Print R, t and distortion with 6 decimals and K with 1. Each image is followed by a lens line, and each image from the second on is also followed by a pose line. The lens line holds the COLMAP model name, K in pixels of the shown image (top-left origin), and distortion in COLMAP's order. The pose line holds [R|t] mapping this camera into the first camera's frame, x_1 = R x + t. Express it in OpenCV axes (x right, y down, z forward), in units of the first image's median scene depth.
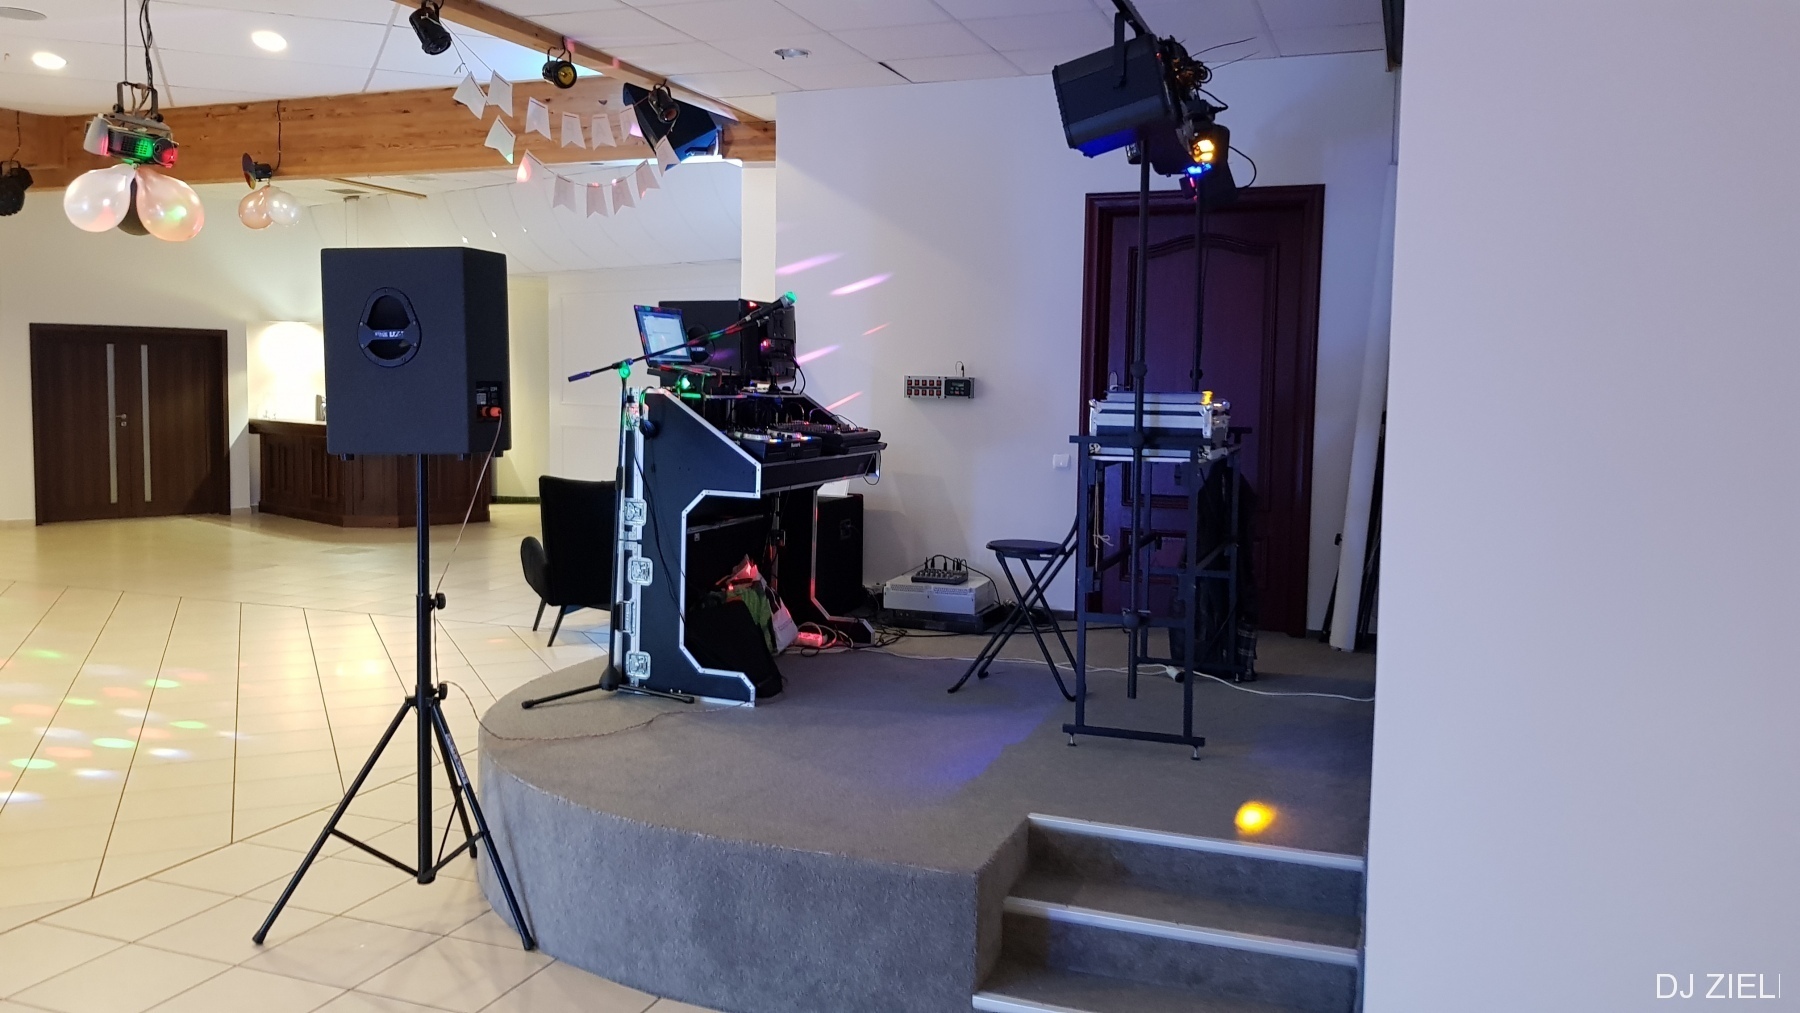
lens RADIAL K [[1365.5, 0, 903.6], [0, 1365.5, 448.5], [0, 0, 1]] dist [0.044280, -0.084918]
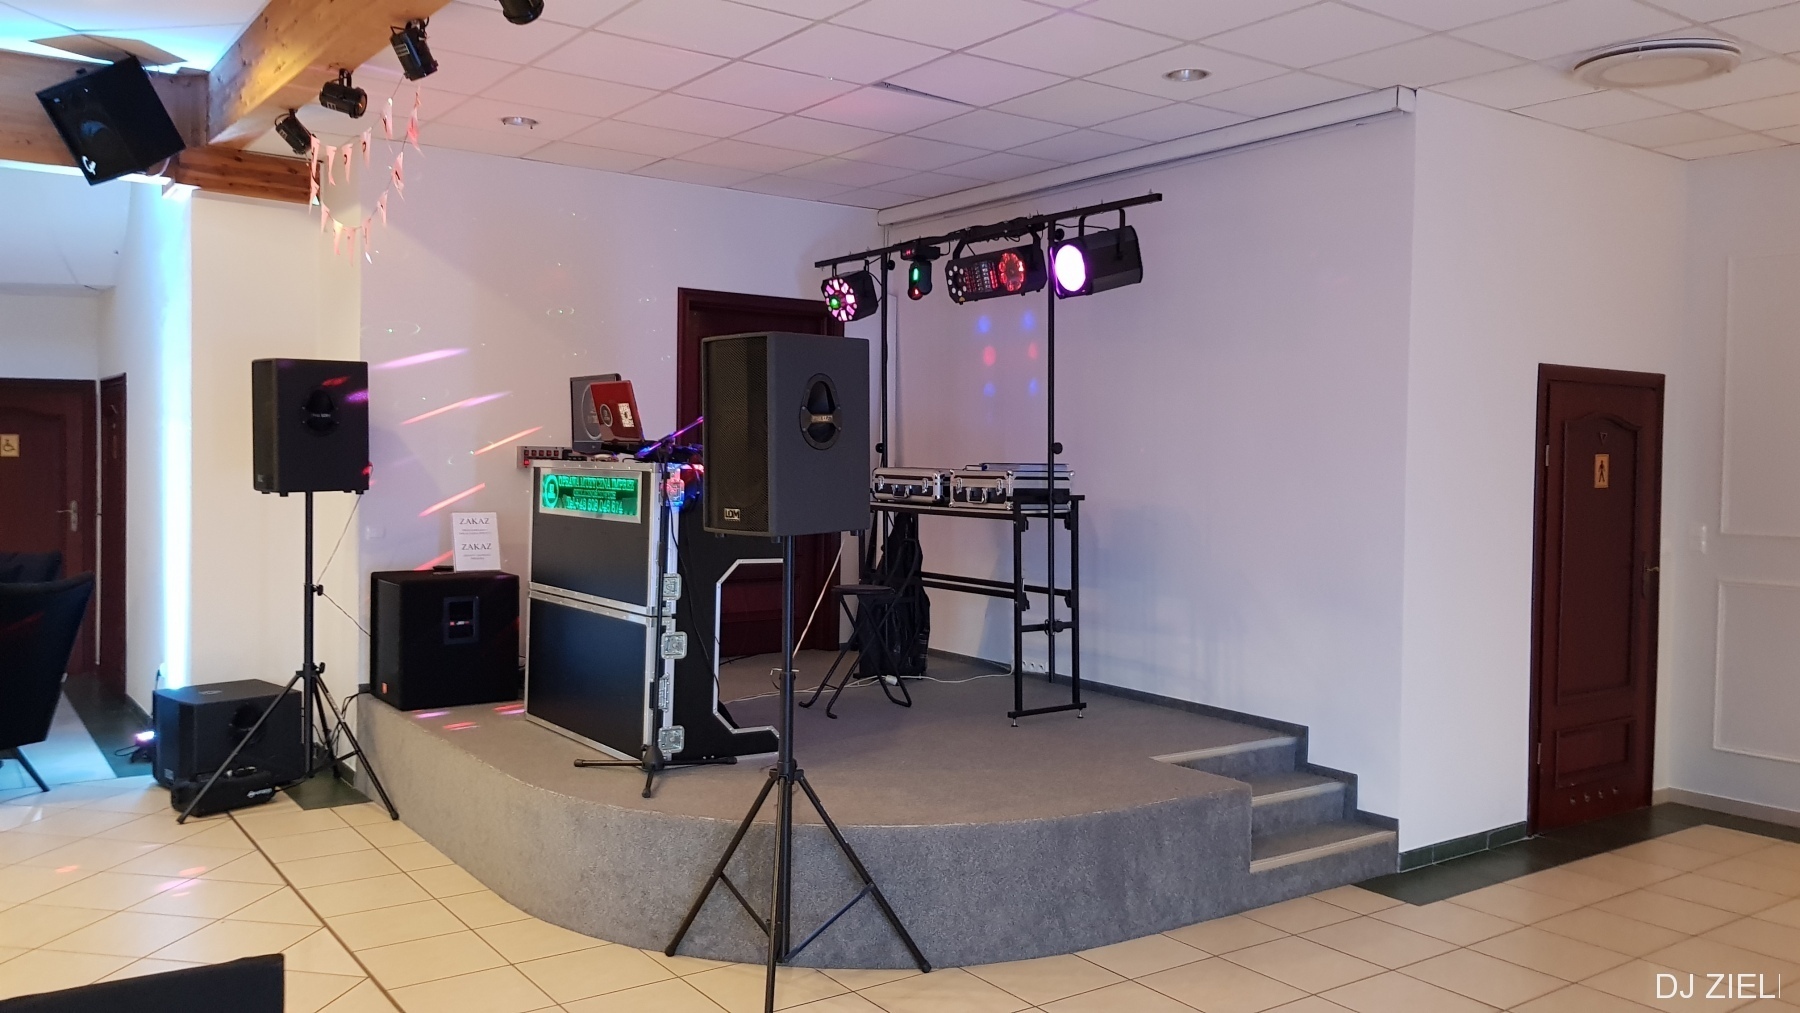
lens RADIAL K [[1365.5, 0, 903.6], [0, 1365.5, 448.5], [0, 0, 1]] dist [0.044280, -0.084918]
pose [[0.570994, -0.002148, 0.820951, -0.929430], [0.034464, 0.999178, -0.021356, -0.028303], [-0.820230, 0.040487, 0.570599, 0.280601]]
